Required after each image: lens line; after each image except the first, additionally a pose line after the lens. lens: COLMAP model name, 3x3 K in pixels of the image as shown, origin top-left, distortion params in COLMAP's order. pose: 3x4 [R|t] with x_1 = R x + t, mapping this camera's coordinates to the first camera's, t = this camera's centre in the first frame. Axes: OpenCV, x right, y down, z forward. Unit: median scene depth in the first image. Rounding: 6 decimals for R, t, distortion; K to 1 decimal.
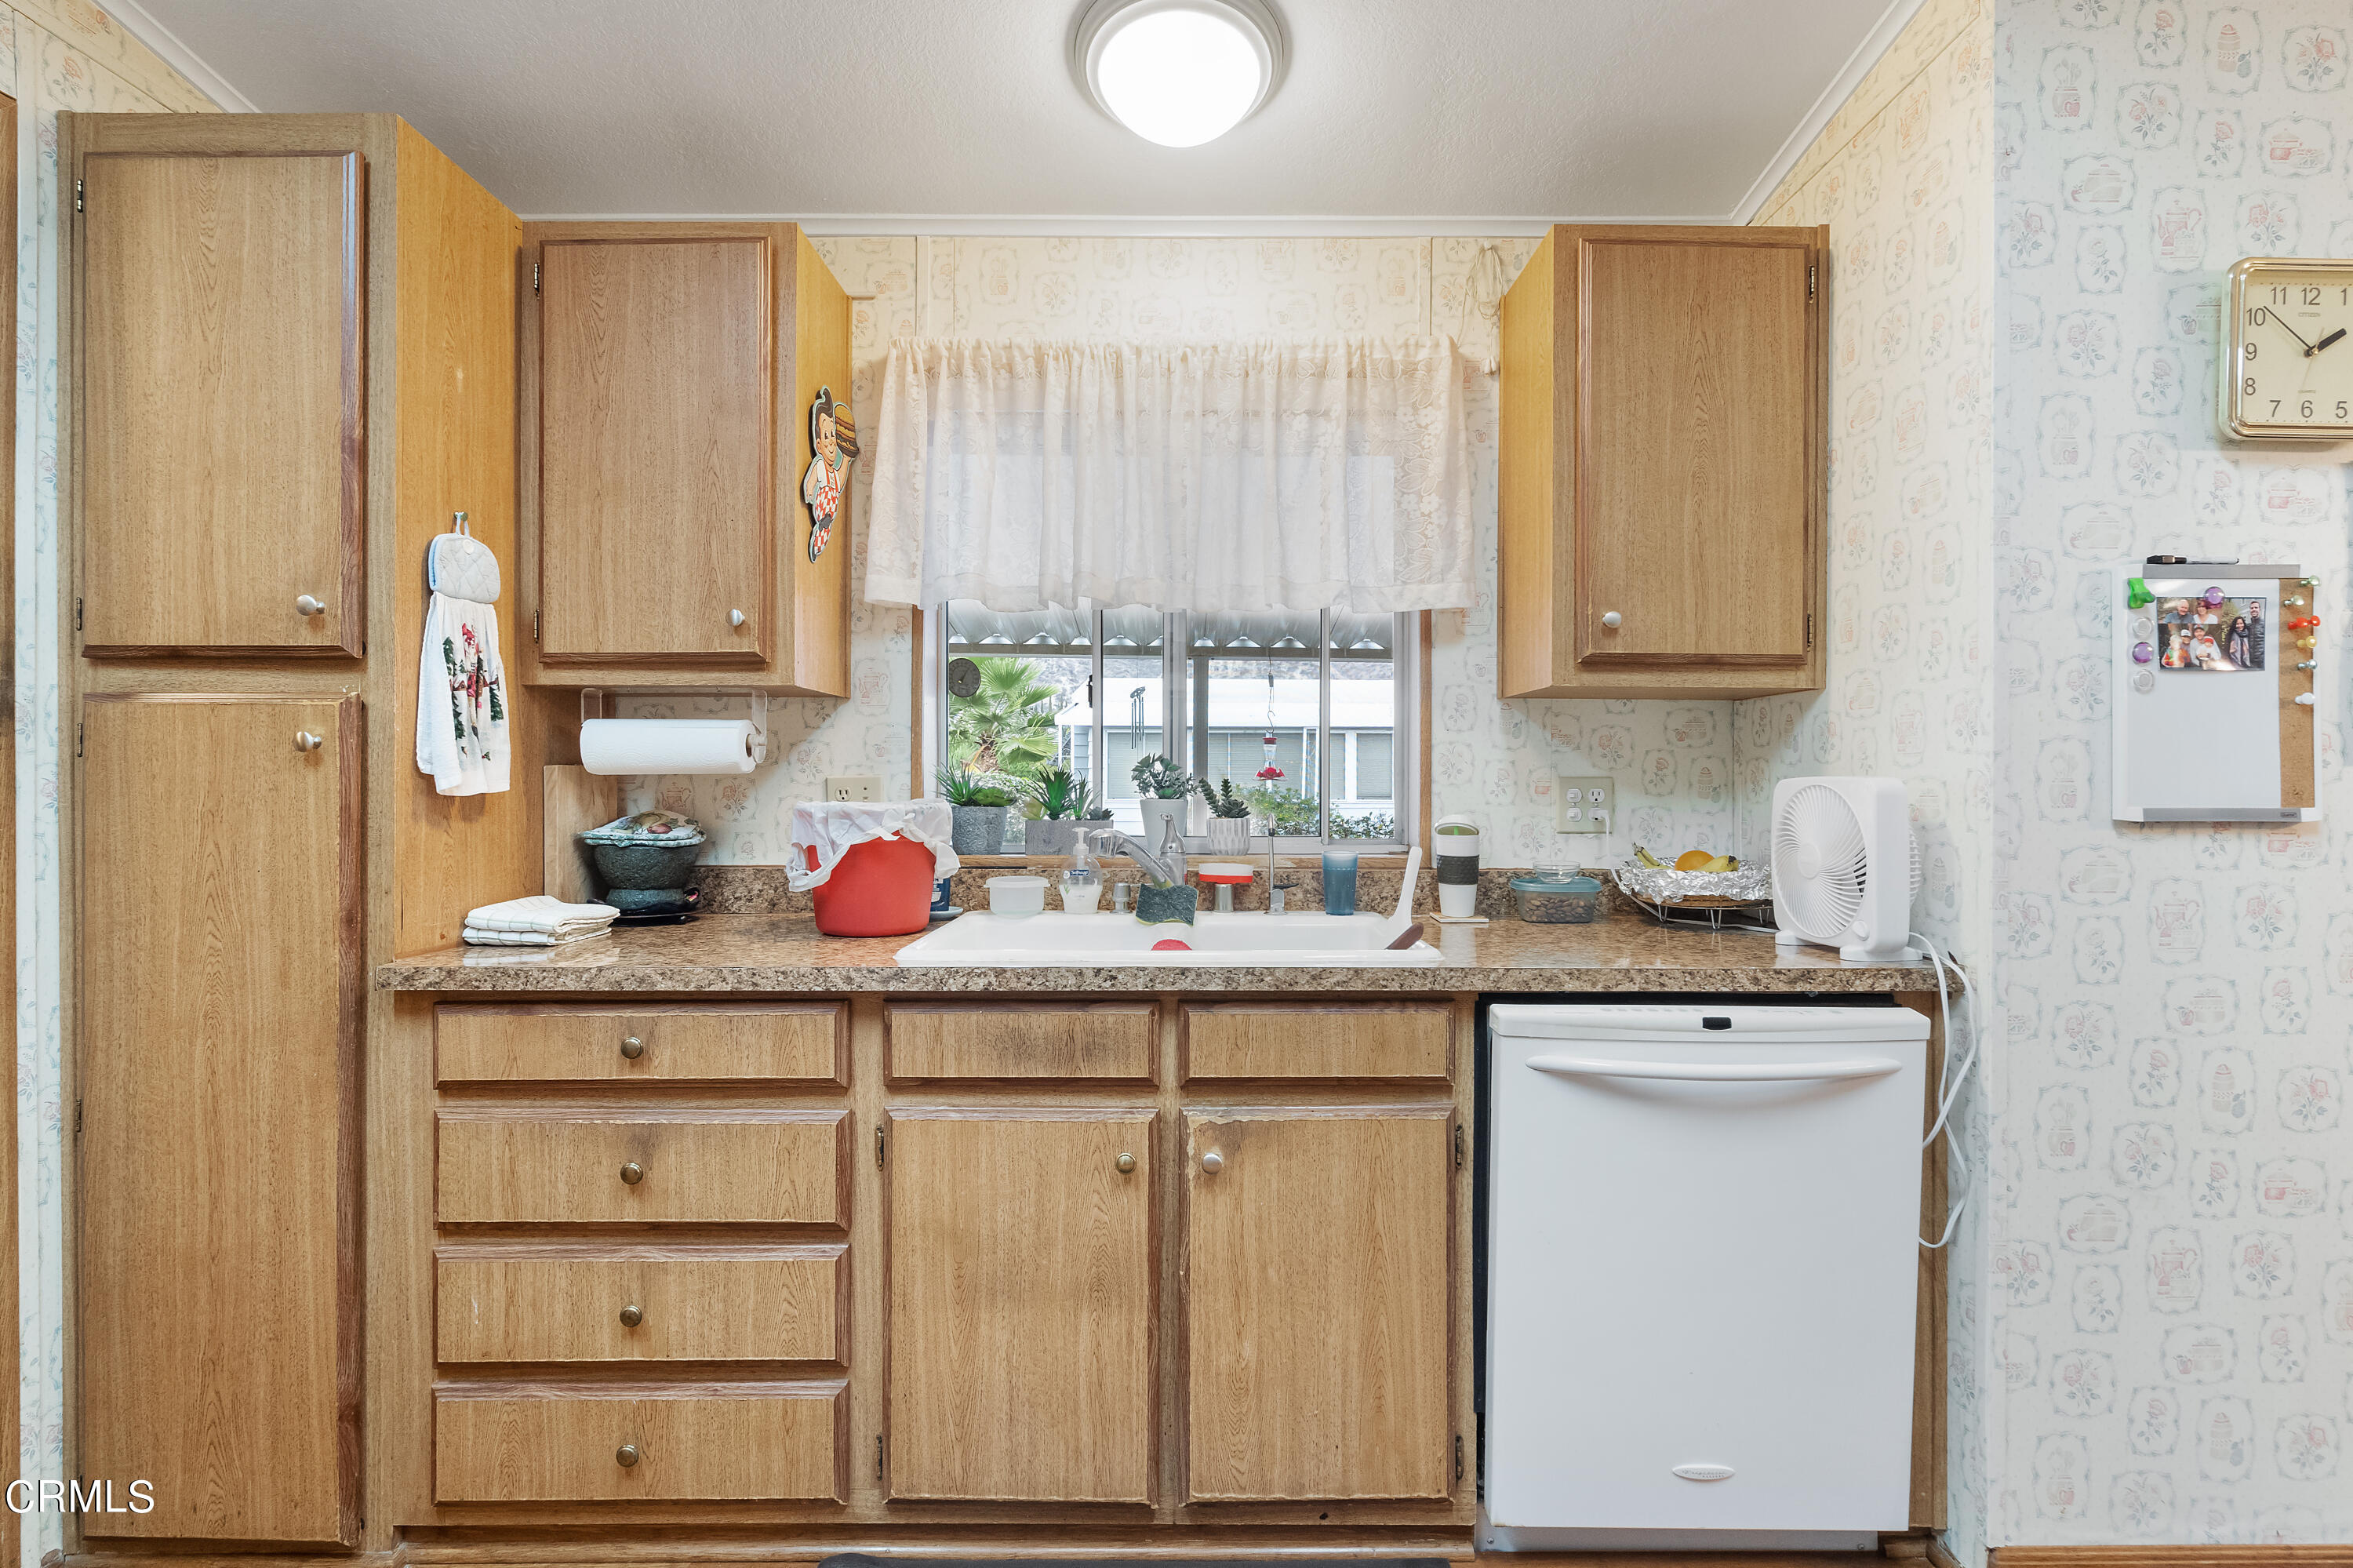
lens RADIAL K [[1086.7, 0, 1185.6], [0, 1086.7, 780.4], [0, 0, 1]] dist [-0.005924, 0.002464]
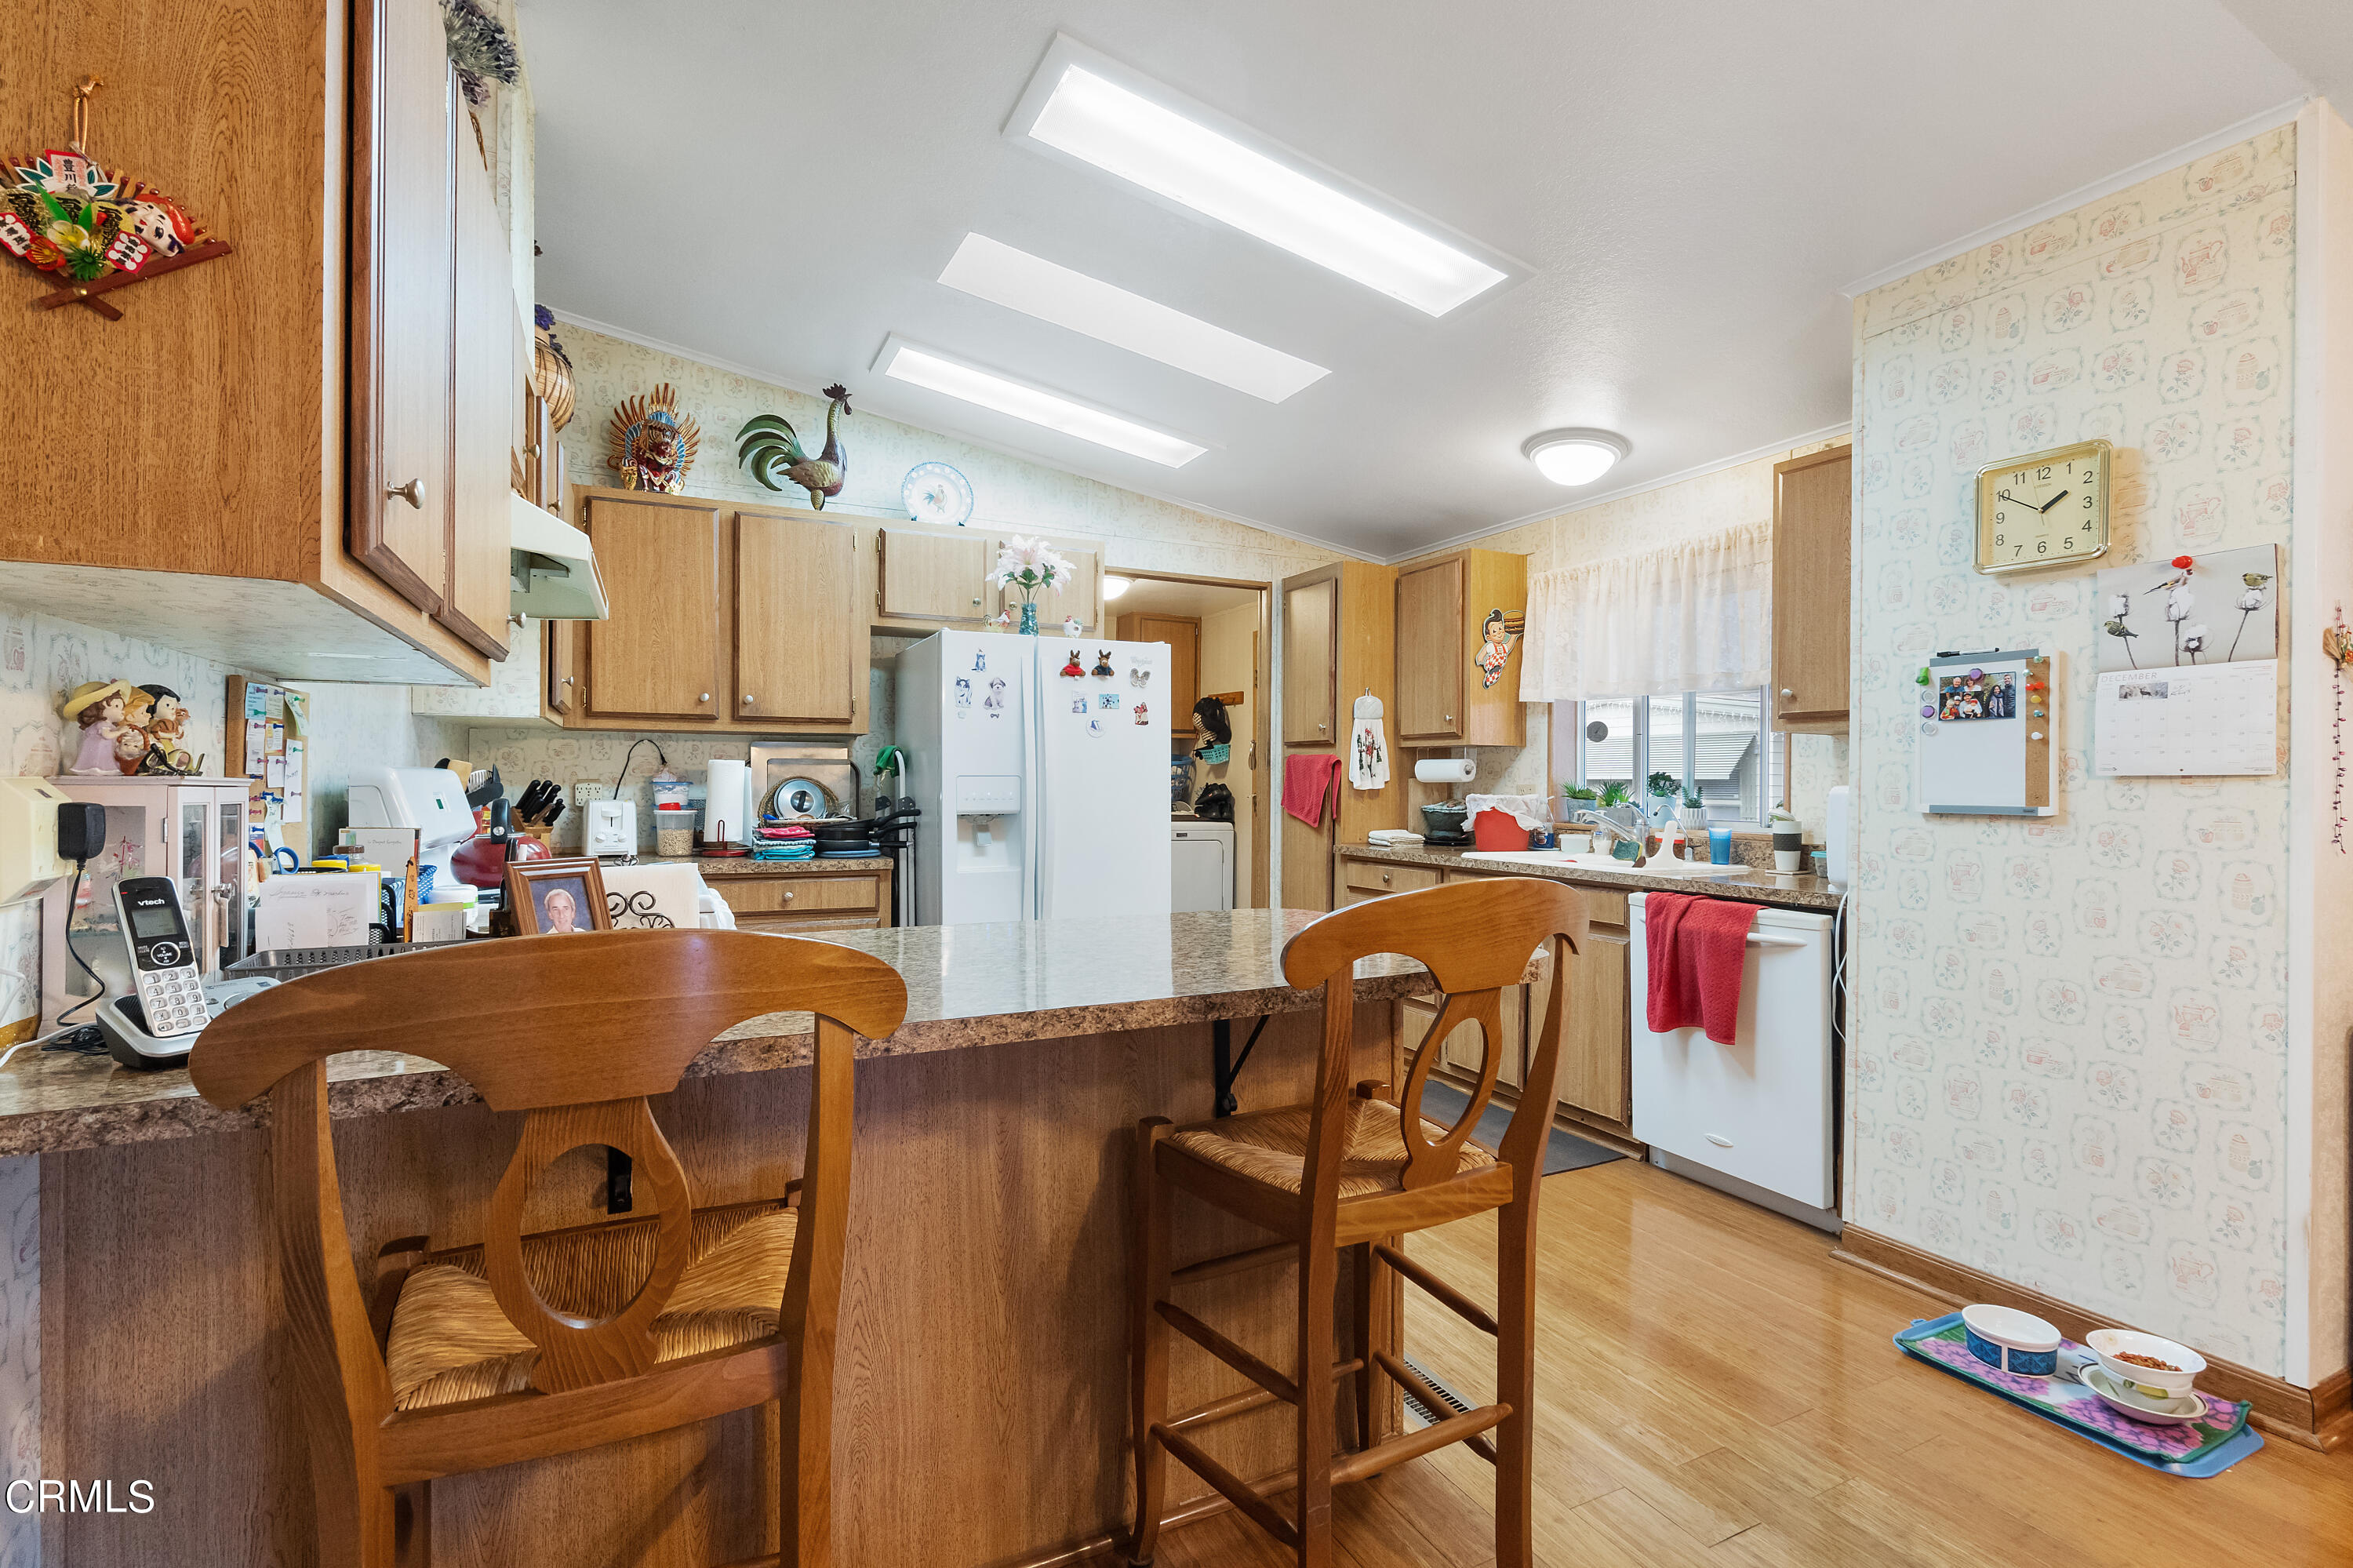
lens RADIAL K [[1086.7, 0, 1185.7], [0, 1086.7, 779.0], [0, 0, 1]] dist [-0.005924, 0.002464]
pose [[0.449370, -0.000336, -0.893346, 1.834267], [-0.007193, 0.999966, -0.003995, 0.000622], [0.893317, 0.008221, 0.449352, -0.760505]]
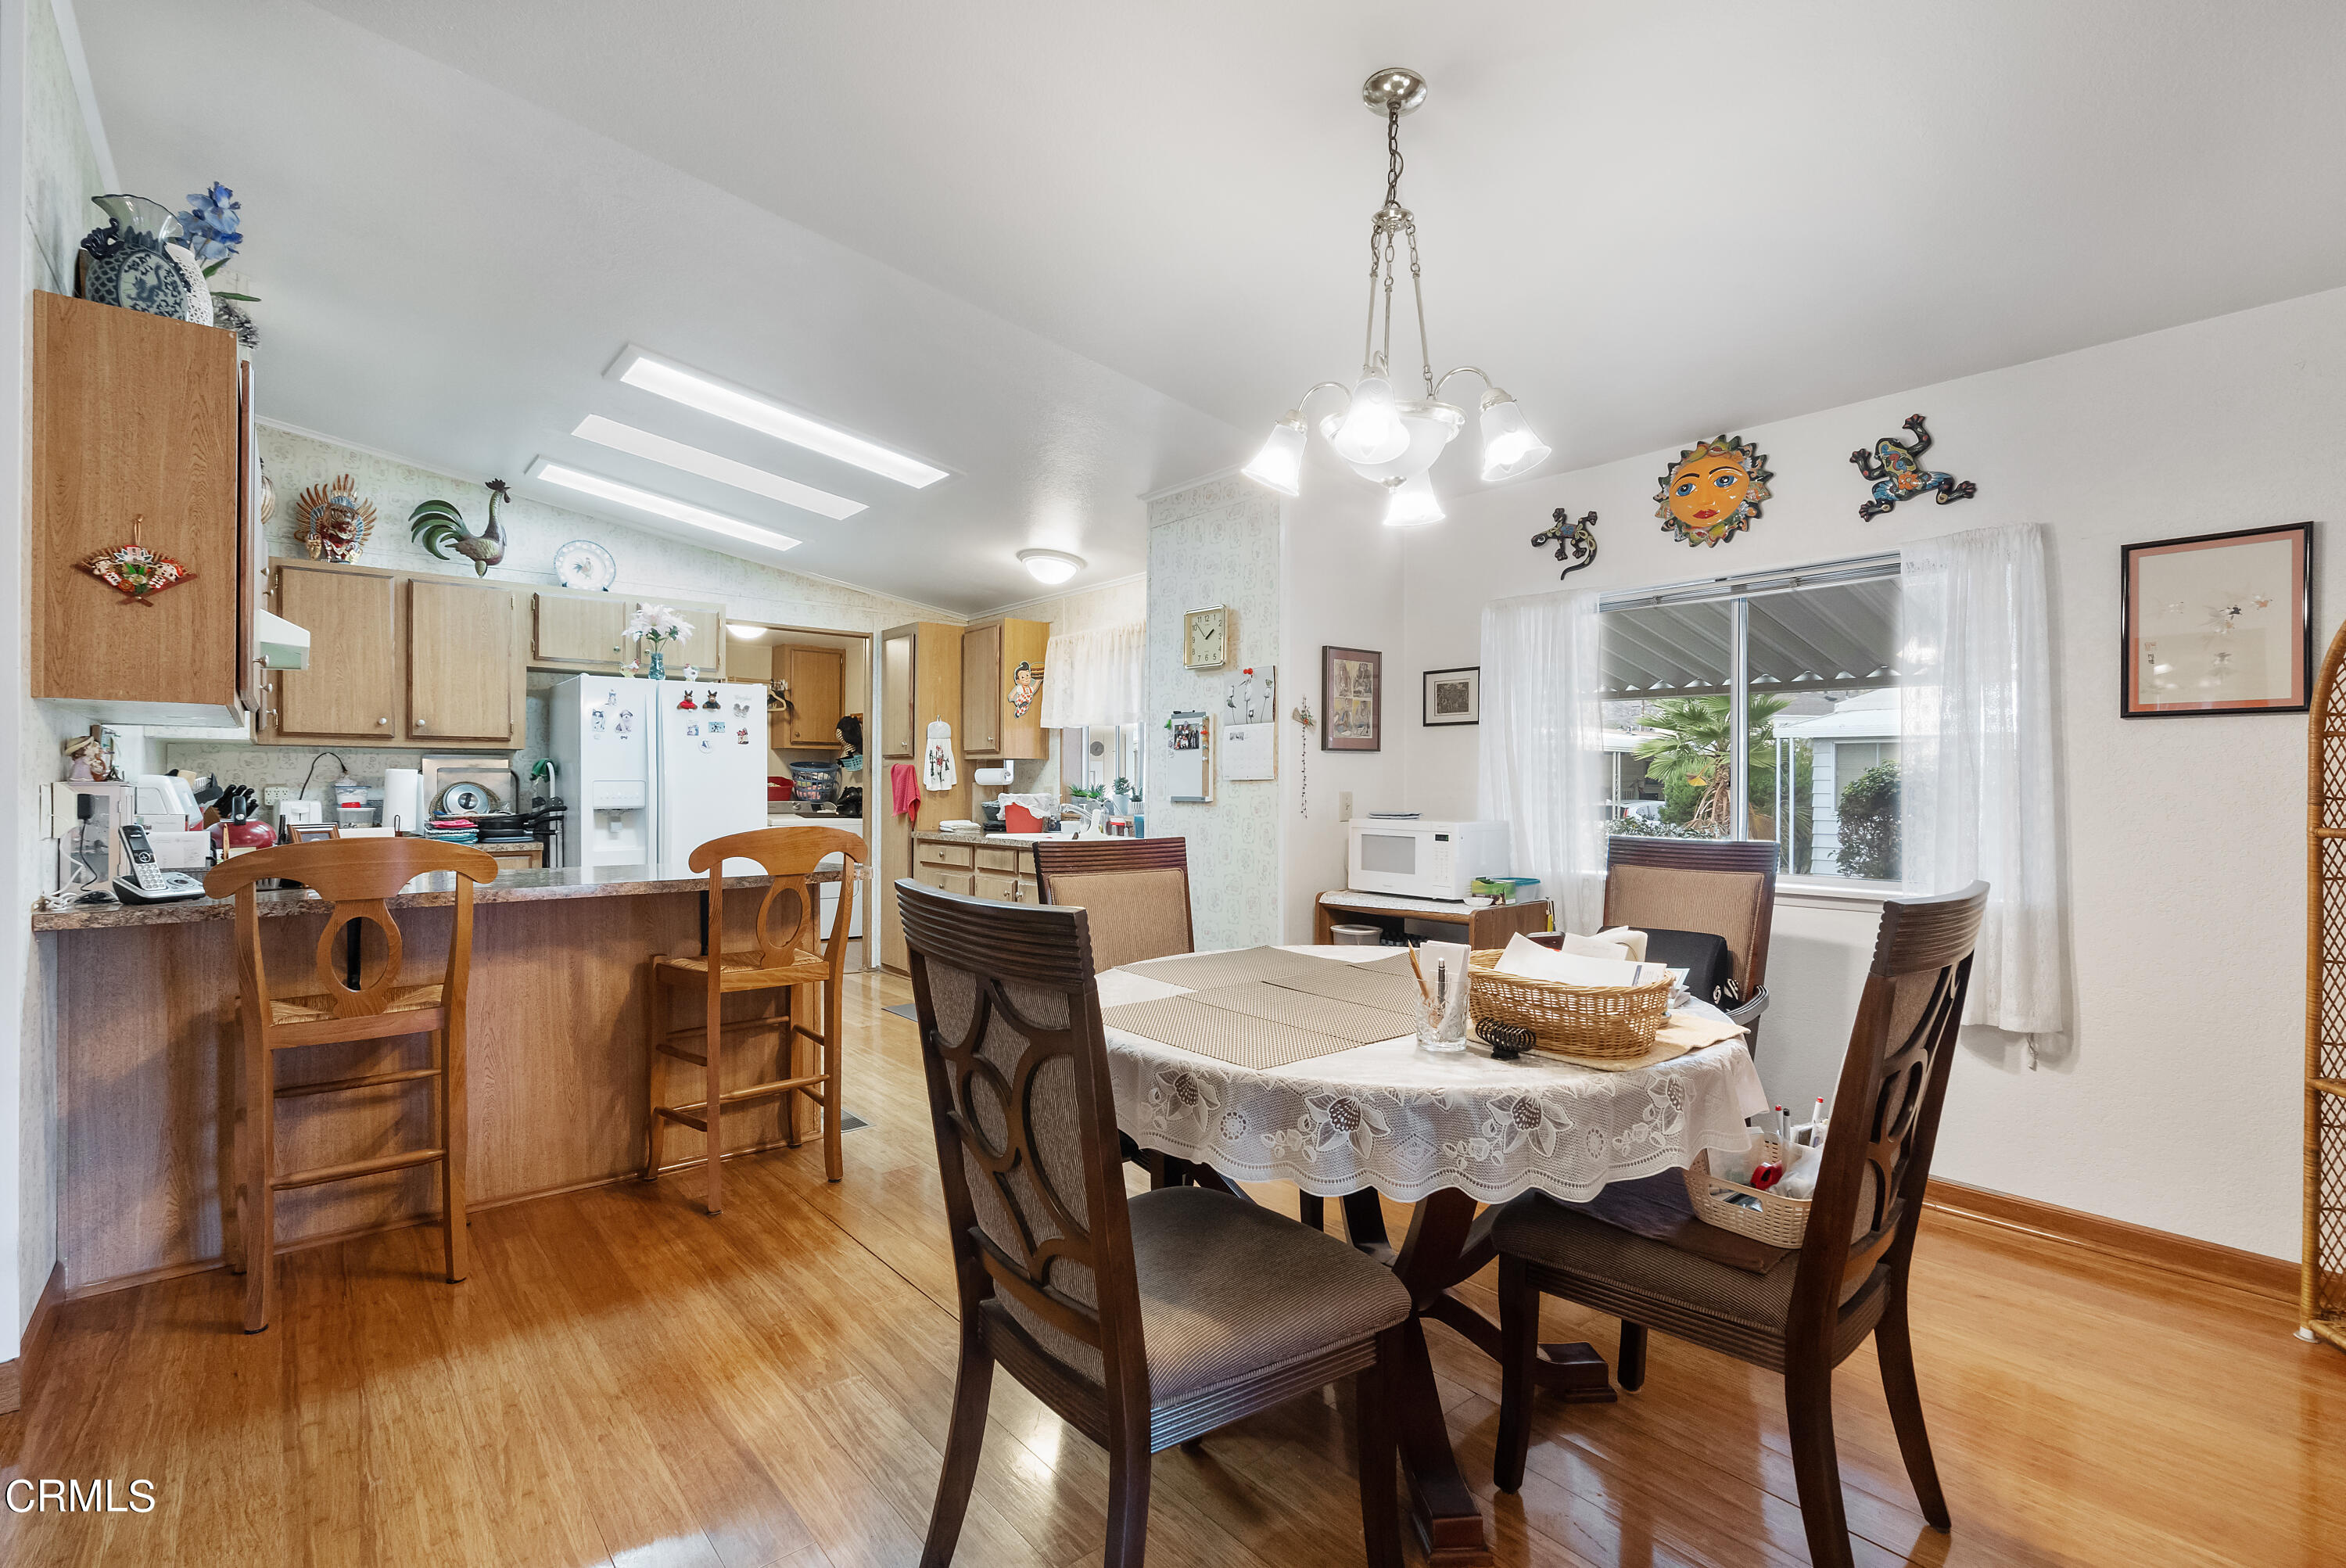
lens RADIAL K [[1083.5, 0, 1190.1], [0, 1083.5, 780.7], [0, 0, 1]] dist [-0.005924, 0.002464]
pose [[0.648508, -0.003677, -0.761199, 3.150105], [-0.003486, 0.999964, -0.007800, 0.006159], [0.761200, 0.007711, 0.648471, -0.885507]]
